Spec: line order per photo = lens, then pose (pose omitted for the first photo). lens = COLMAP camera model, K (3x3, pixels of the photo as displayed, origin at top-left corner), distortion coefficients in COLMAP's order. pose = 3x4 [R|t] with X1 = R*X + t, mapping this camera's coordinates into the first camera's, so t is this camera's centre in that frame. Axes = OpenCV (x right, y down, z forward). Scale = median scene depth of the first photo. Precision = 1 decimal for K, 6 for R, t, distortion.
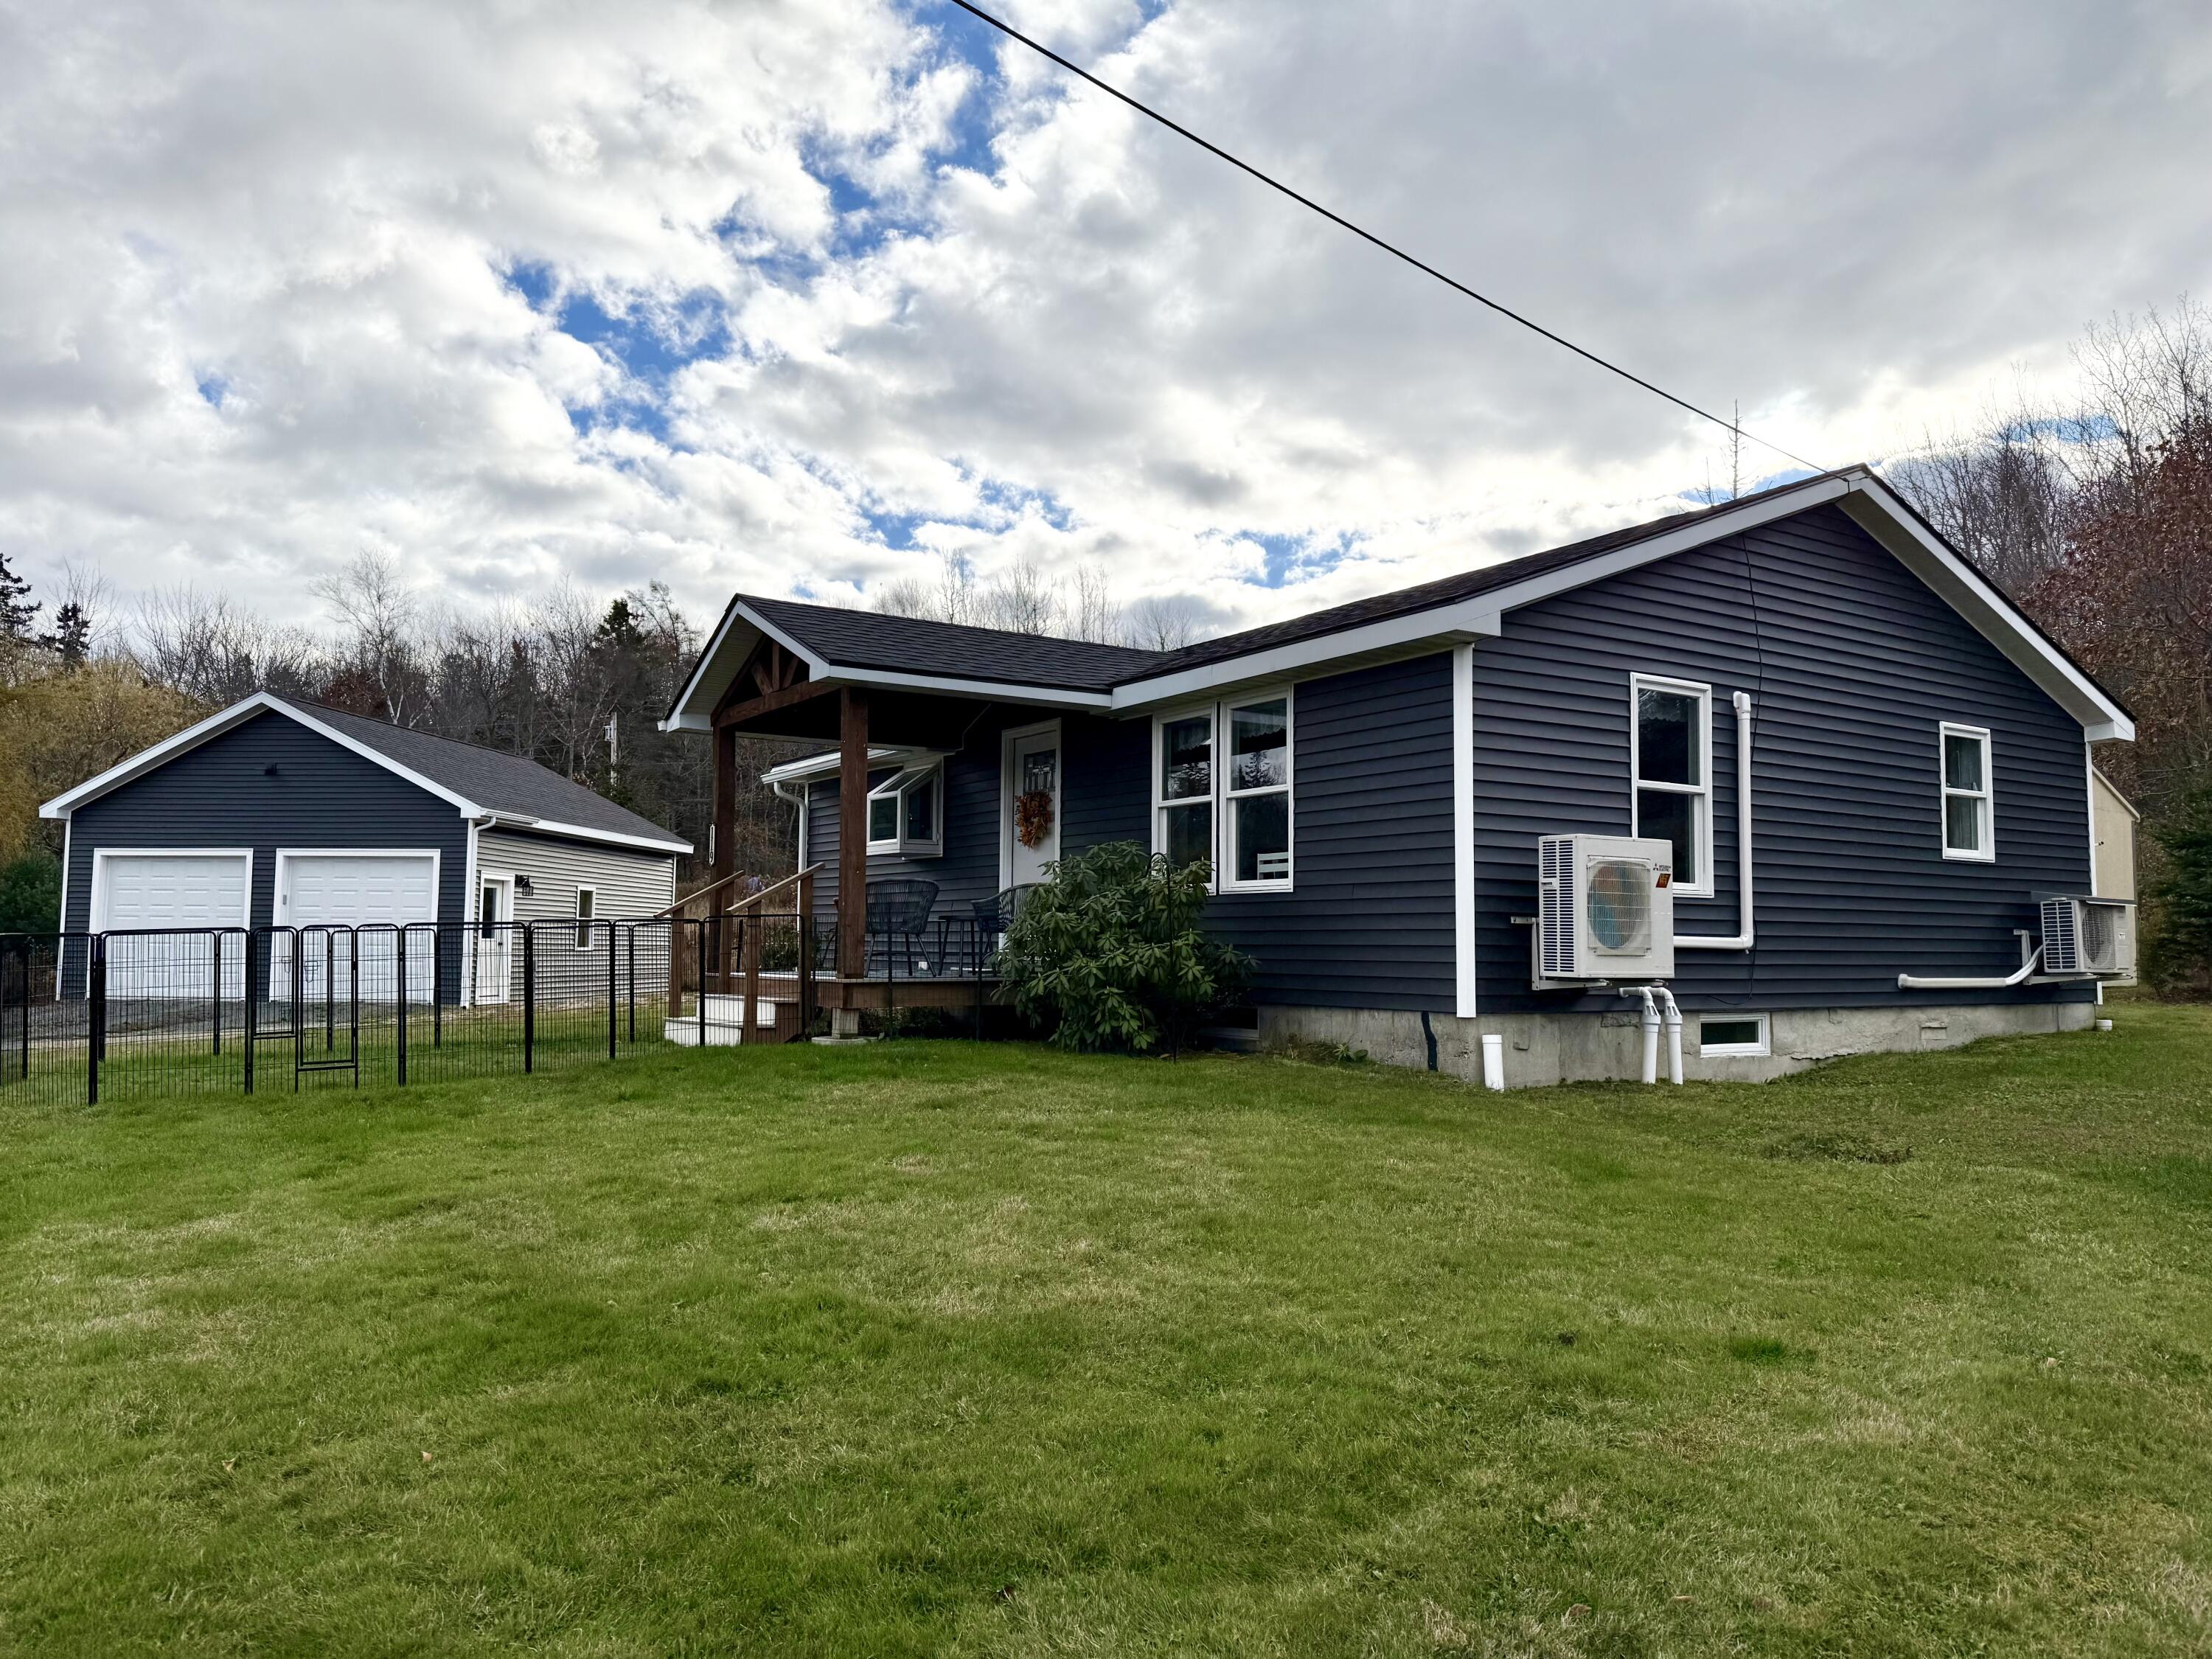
lens RADIAL K [[1535.7, 0, 1113.5], [0, 1535.7, 834.5], [0, 0, 1]] dist [0.006442, 0.003769]
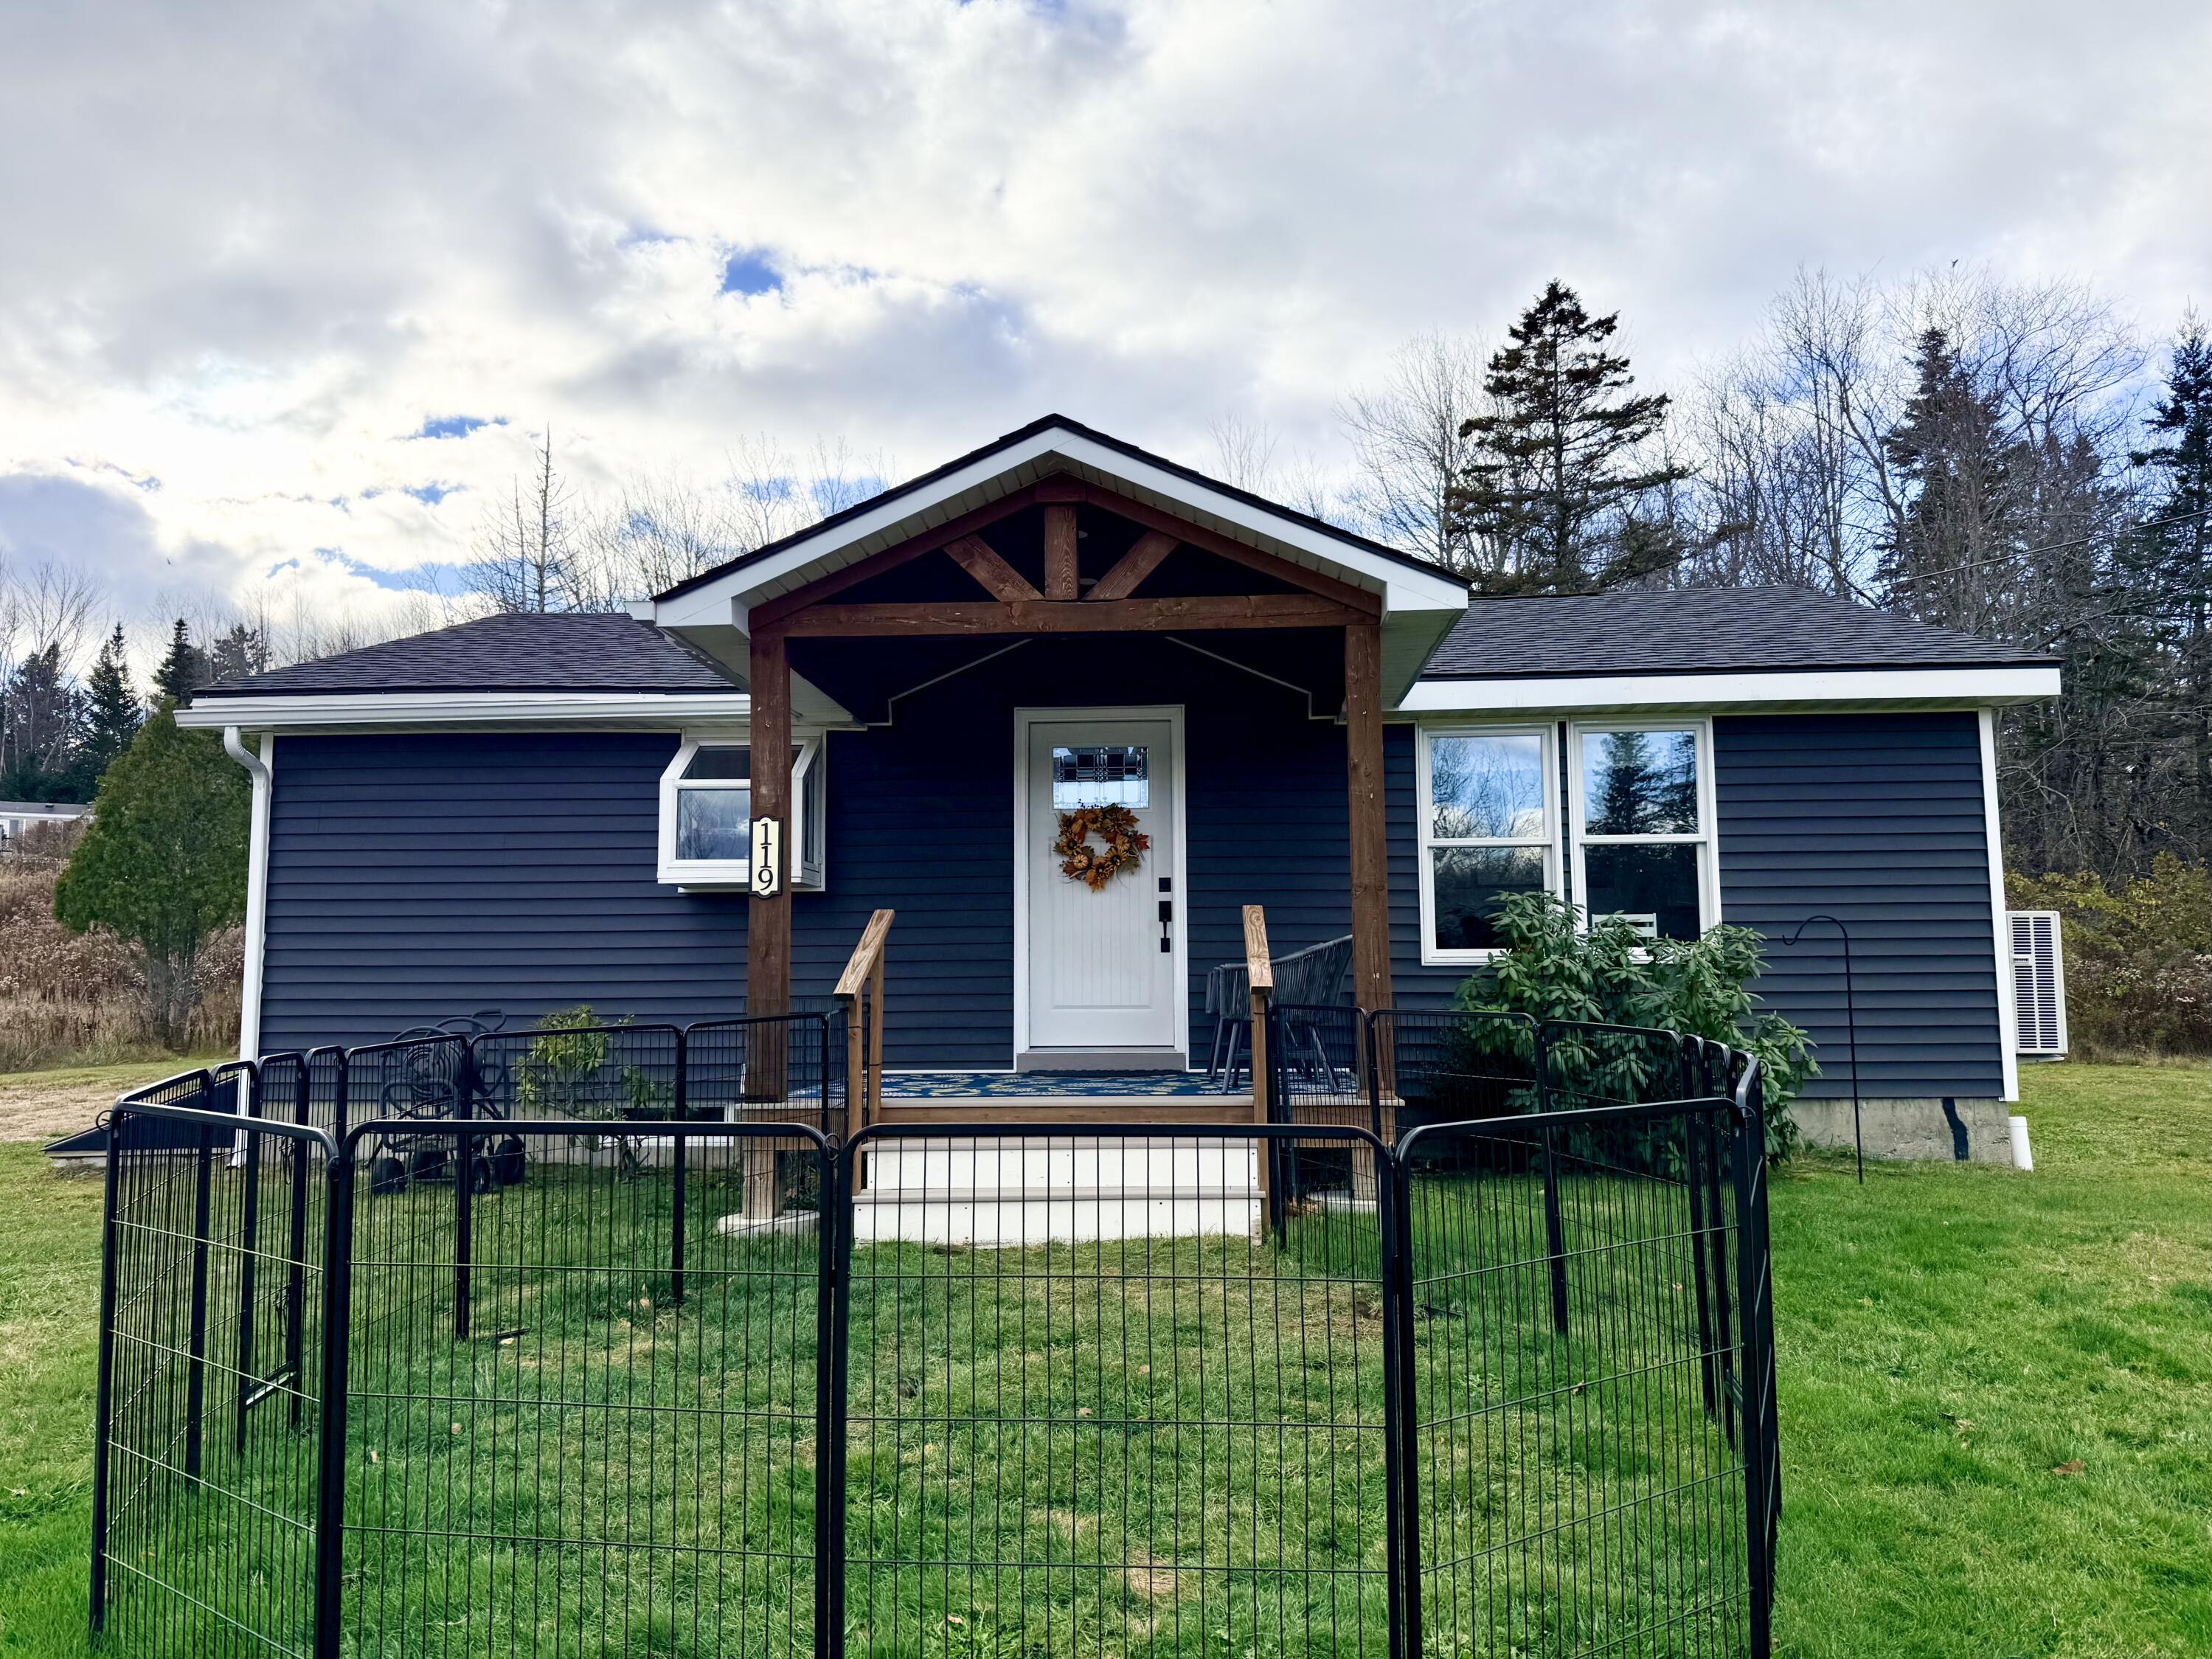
lens RADIAL K [[1535.8, 0, 1113.5], [0, 1535.8, 834.5], [0, 0, 1]] dist [0.006442, 0.003769]
pose [[0.584883, 0.053520, 0.809350, -0.850328], [-0.039451, 0.998517, -0.037520, 0.011334], [-0.810158, -0.009985, 0.586127, 0.864332]]
